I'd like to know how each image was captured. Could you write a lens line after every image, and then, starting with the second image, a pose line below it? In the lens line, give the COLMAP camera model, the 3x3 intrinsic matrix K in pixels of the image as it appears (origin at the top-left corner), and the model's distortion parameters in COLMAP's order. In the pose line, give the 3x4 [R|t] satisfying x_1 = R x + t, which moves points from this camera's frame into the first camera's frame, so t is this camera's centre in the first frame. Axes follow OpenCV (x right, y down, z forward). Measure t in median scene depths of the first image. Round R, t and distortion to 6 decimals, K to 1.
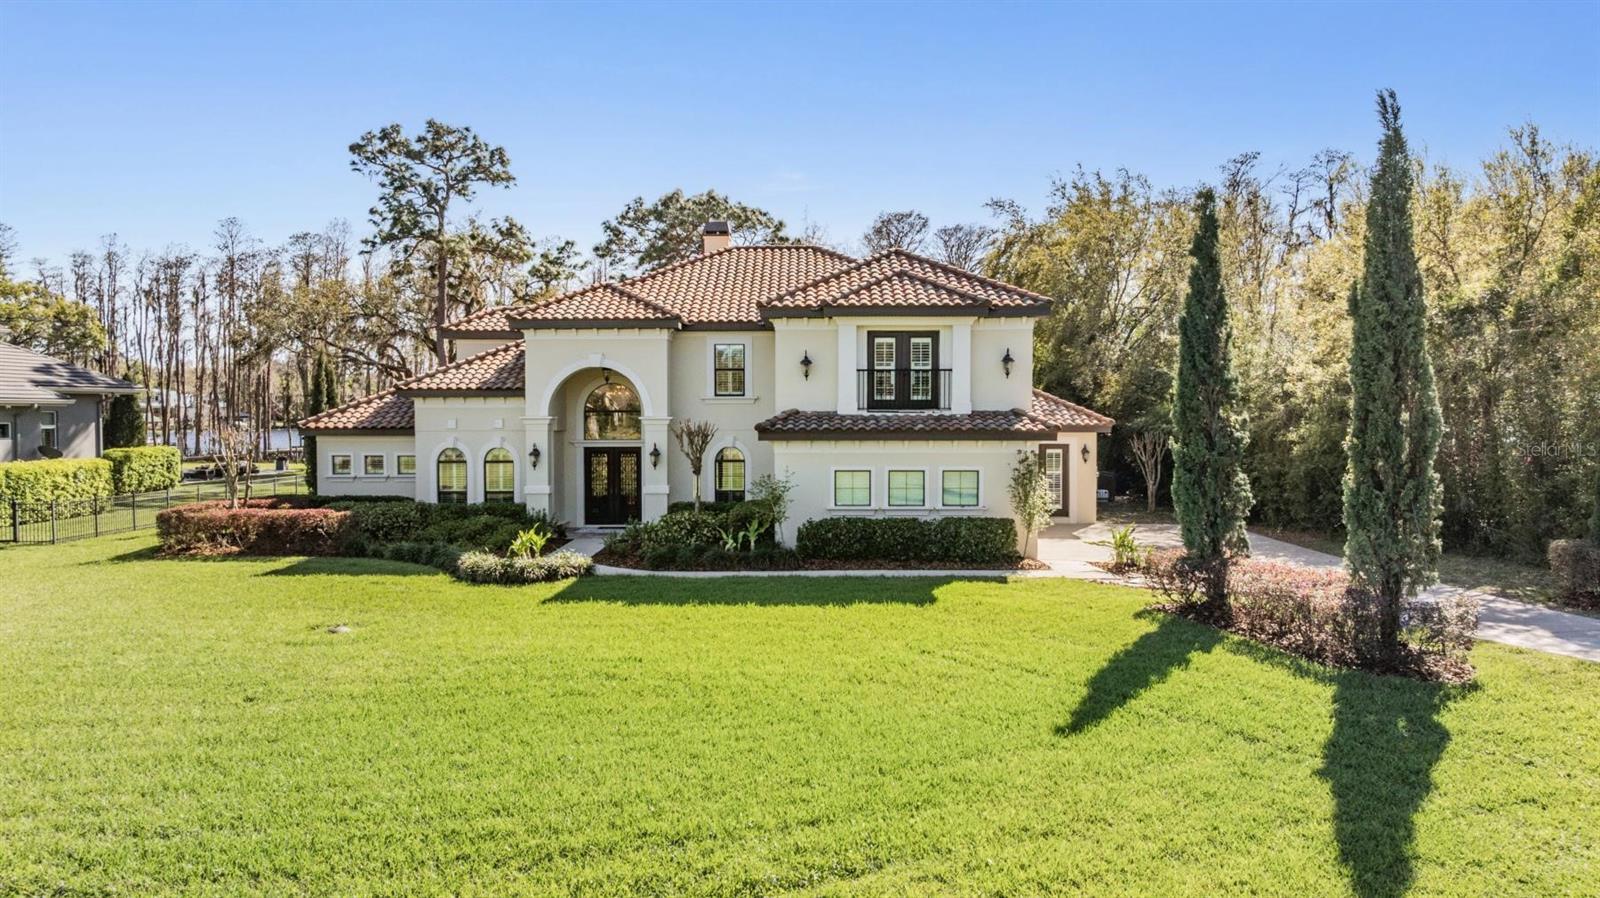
lens RADIAL K [[1141.0, 0, 800.0], [0, 1141.0, 449.0], [0, 0, 1]] dist [-0.007912, 0.000921]
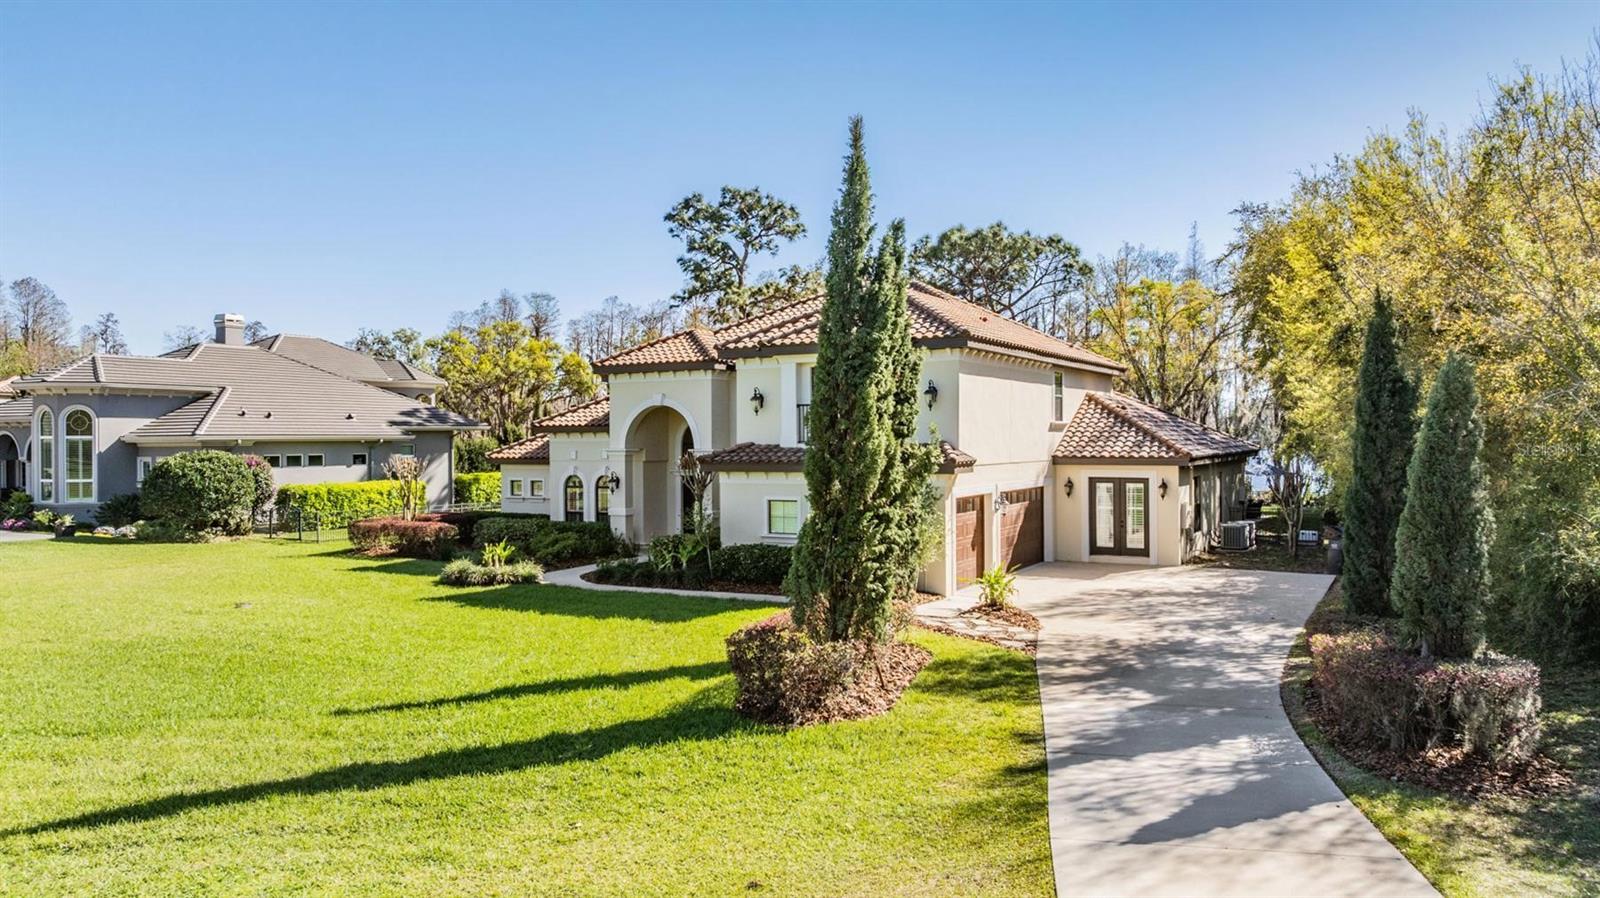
lens RADIAL K [[1140.1, 0, 800.0], [0, 1140.1, 449.0], [0, 0, 1]] dist [-0.000812, 0.000756]
pose [[0.883263, -0.000497, -0.468878, 0.477722], [-0.011439, 0.999679, -0.022607, -0.004233], [0.468739, 0.025331, 0.882974, 0.062586]]
